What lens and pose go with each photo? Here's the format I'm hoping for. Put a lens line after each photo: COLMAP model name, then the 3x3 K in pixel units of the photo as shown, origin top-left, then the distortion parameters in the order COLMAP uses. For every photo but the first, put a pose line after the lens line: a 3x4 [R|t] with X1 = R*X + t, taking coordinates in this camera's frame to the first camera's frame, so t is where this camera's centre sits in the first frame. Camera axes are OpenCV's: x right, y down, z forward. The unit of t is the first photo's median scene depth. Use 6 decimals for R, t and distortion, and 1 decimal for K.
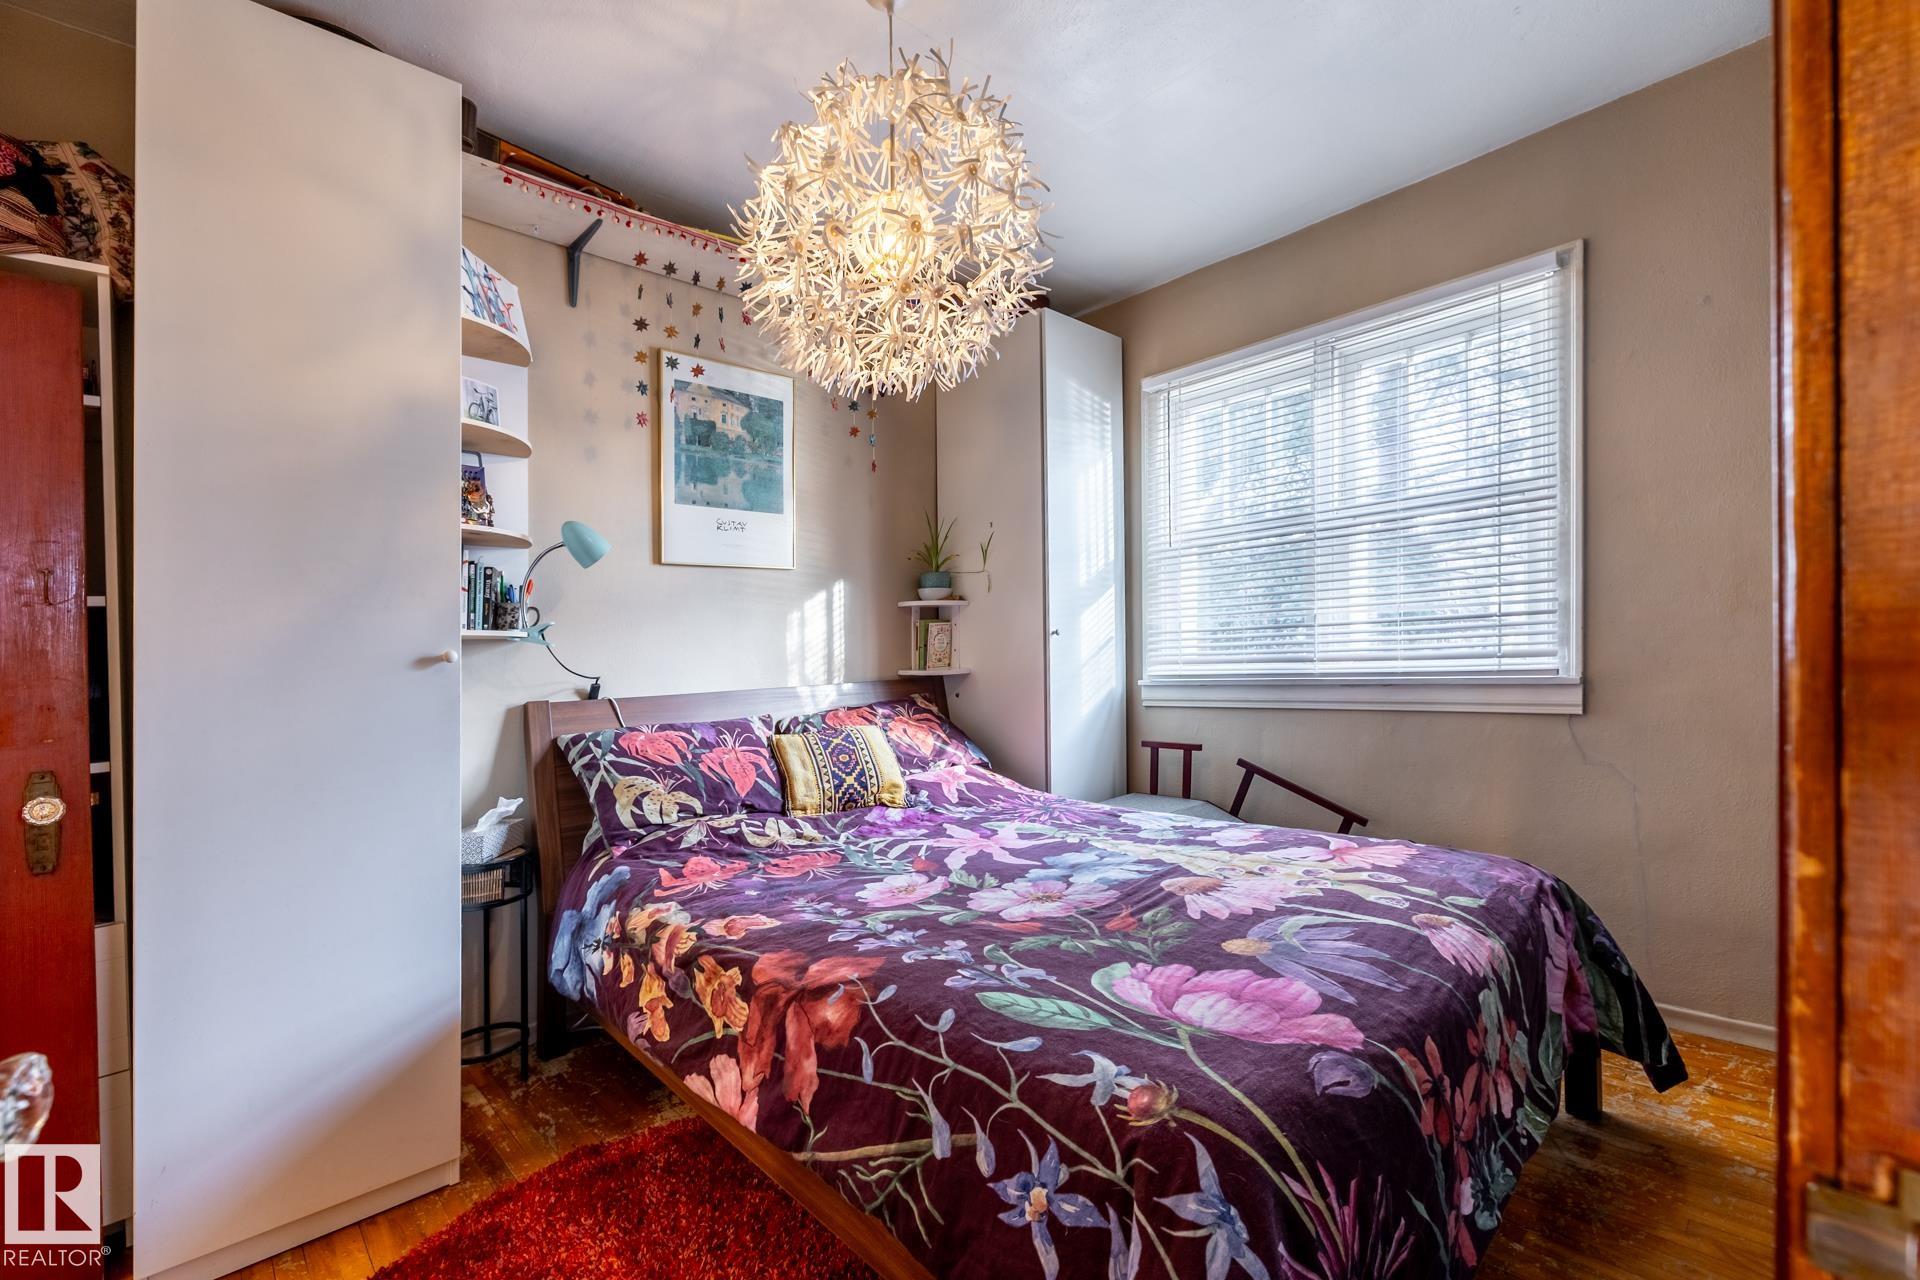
lens RADIAL K [[823.3, 0, 898.5], [0, 823.3, 652.9], [0, 0, 1]] dist [-0.001215, -0.000109]
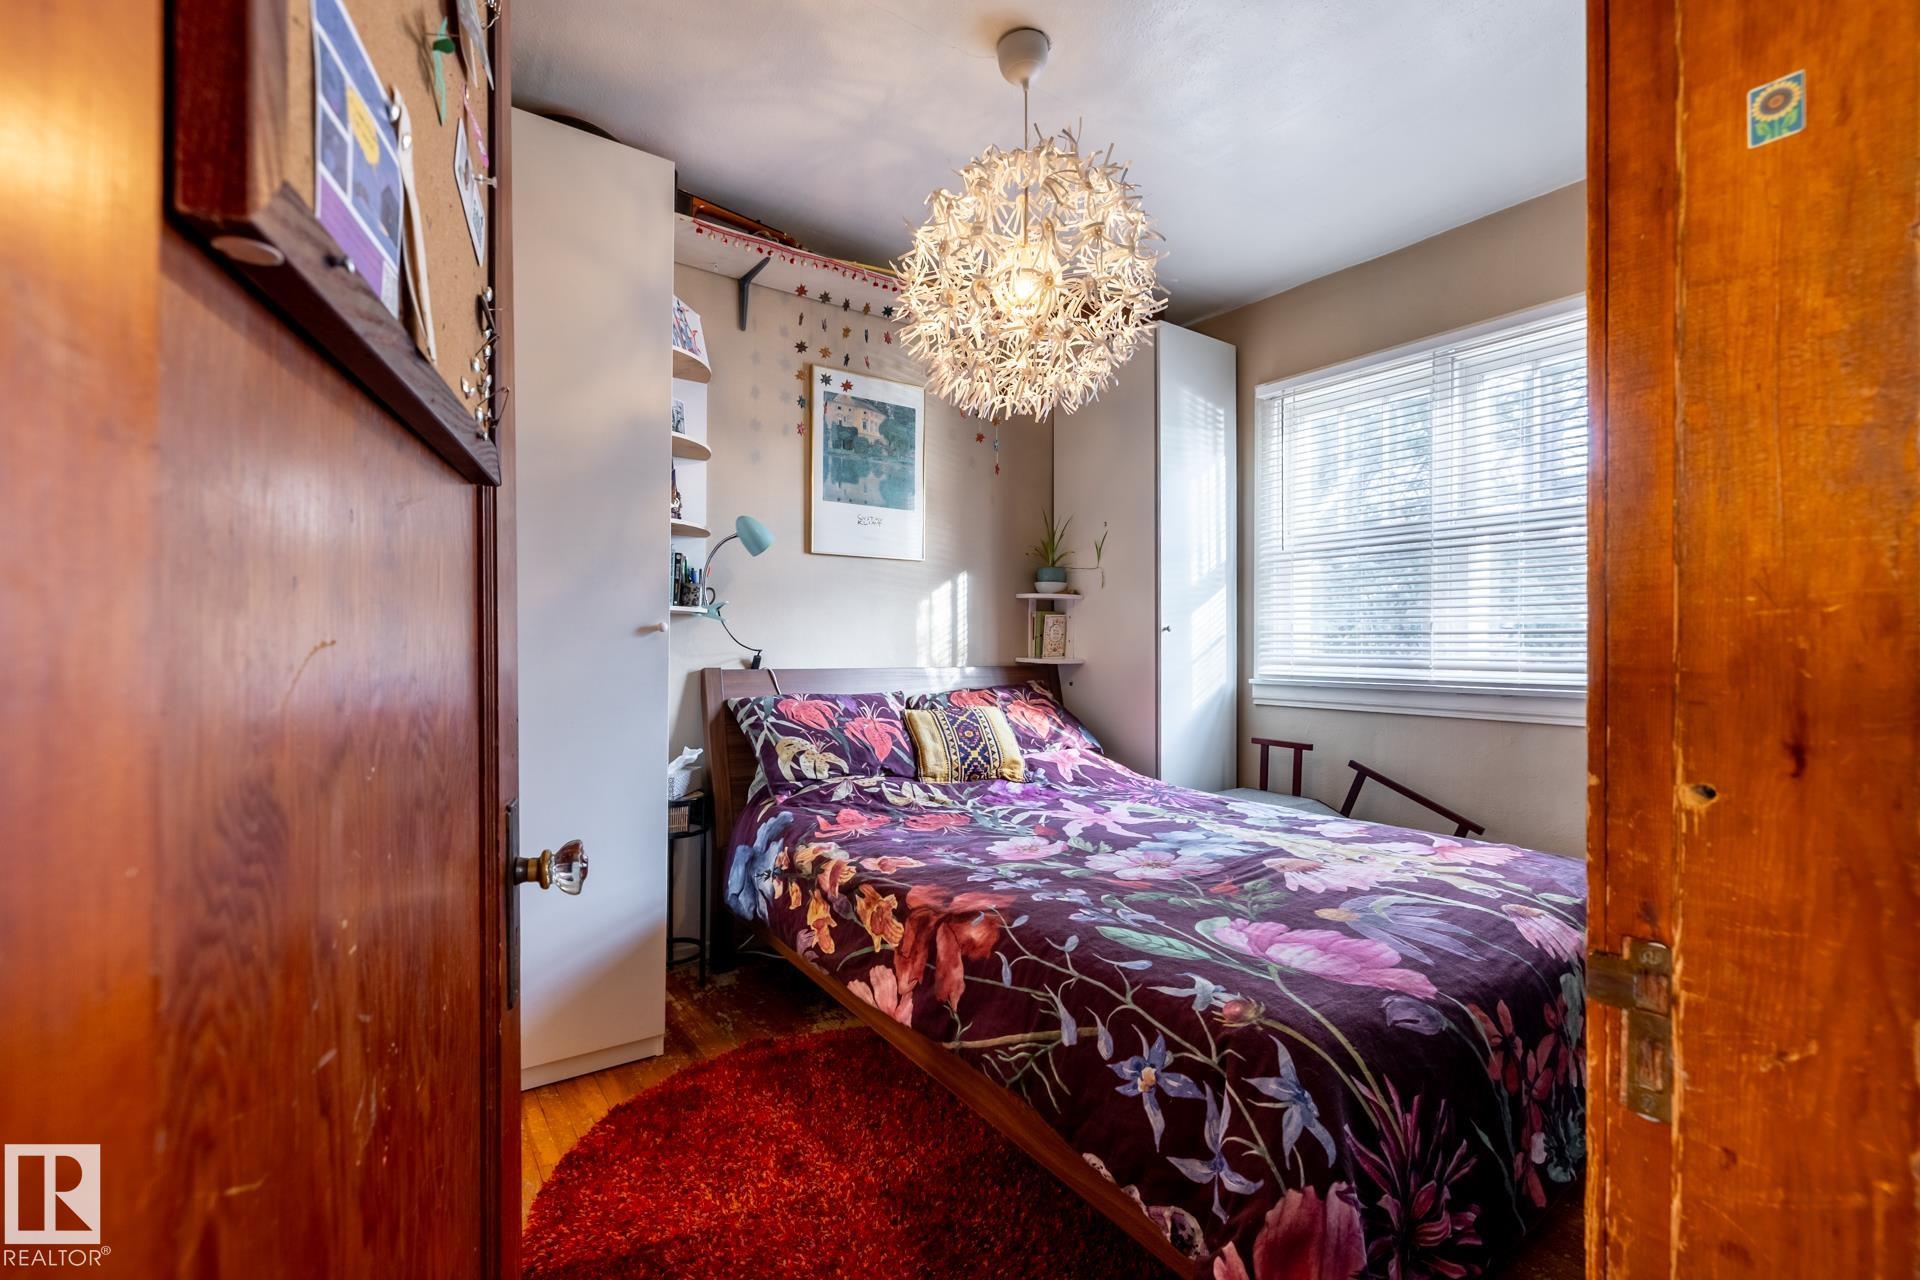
lens RADIAL K [[824.5, 0, 894.2], [0, 824.5, 547.2], [0, 0, 1]] dist [0.000572, -0.000071]
pose [[0.990635, 0.031671, -0.132811, -0.035402], [-0.046200, 0.993101, -0.107778, 0.002605], [0.128481, 0.112904, 0.985264, -0.186181]]
